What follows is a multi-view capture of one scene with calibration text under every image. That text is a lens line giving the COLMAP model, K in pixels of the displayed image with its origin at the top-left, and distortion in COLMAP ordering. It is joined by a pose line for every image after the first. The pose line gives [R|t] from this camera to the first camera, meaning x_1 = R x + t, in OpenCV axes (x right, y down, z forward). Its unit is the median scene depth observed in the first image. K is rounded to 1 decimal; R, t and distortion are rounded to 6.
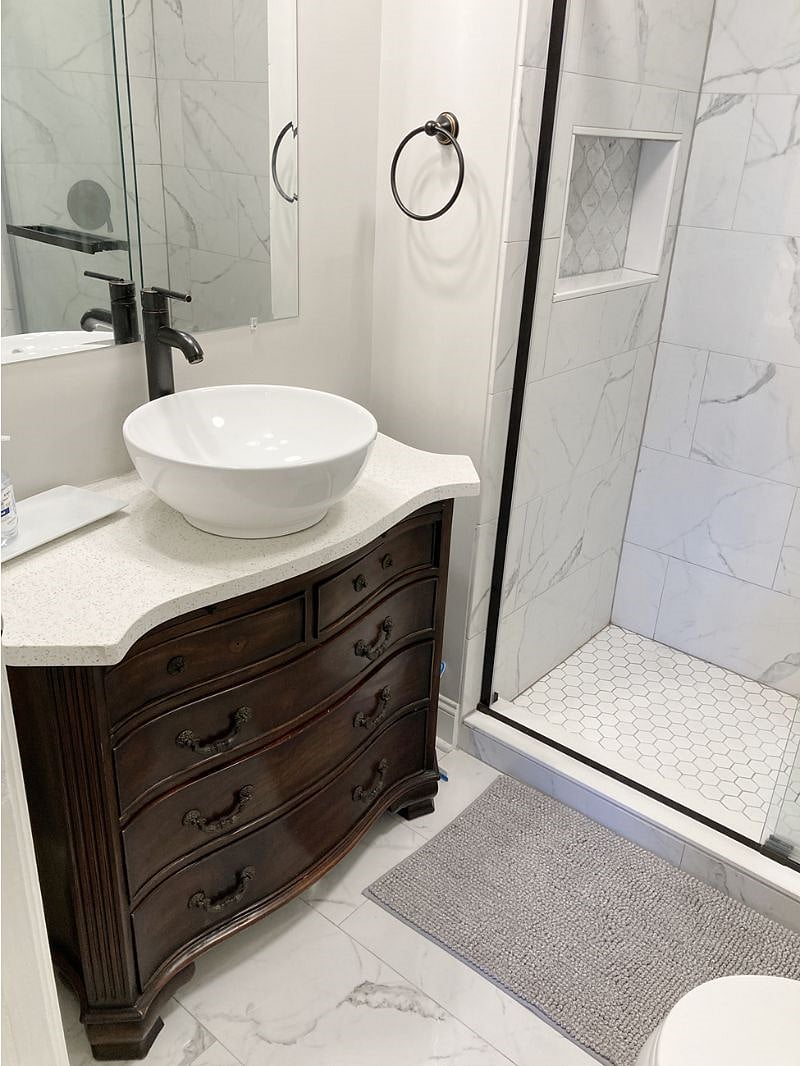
lens RADIAL K [[893.2, 0, 400.0], [0, 893.2, 533.0], [0, 0, 1]] dist [0.010872, 0.009429]
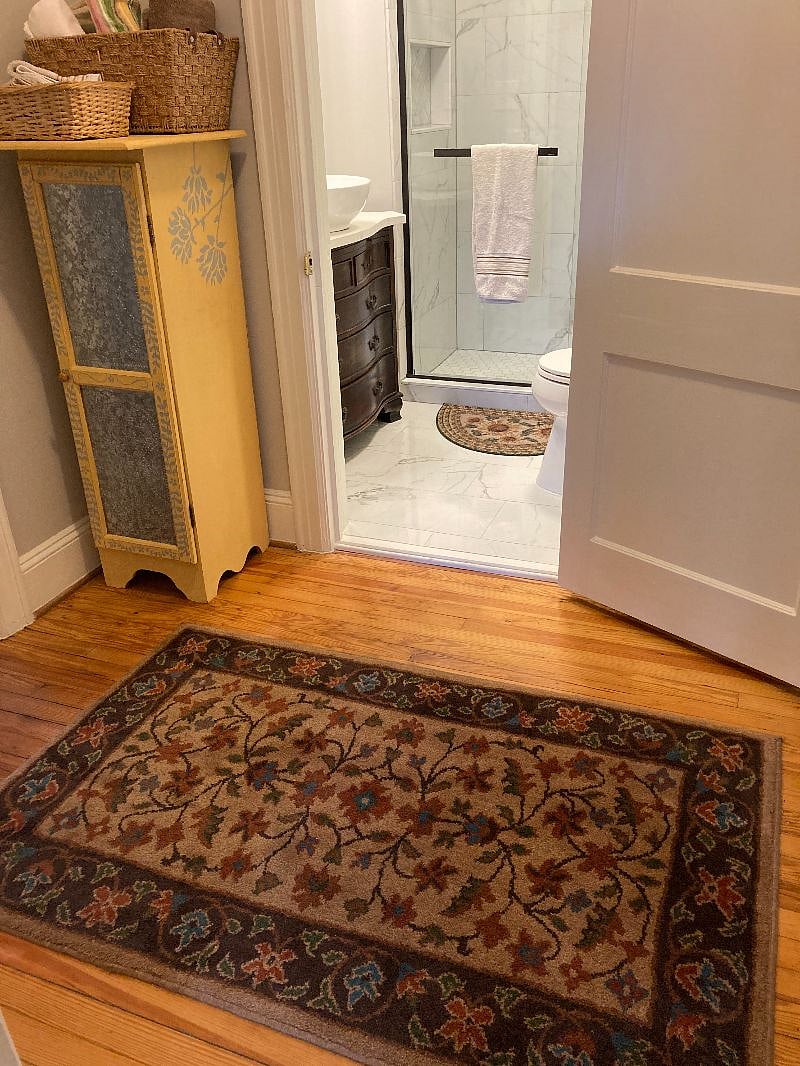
lens RADIAL K [[893.2, 0, 400.0], [0, 893.2, 533.0], [0, 0, 1]] dist [0.010872, 0.009429]
pose [[0.947689, -0.207281, 0.242736, -0.450132], [0.200230, 0.978279, 0.053654, 0.428487], [-0.248585, -0.002244, 0.968608, -0.776092]]
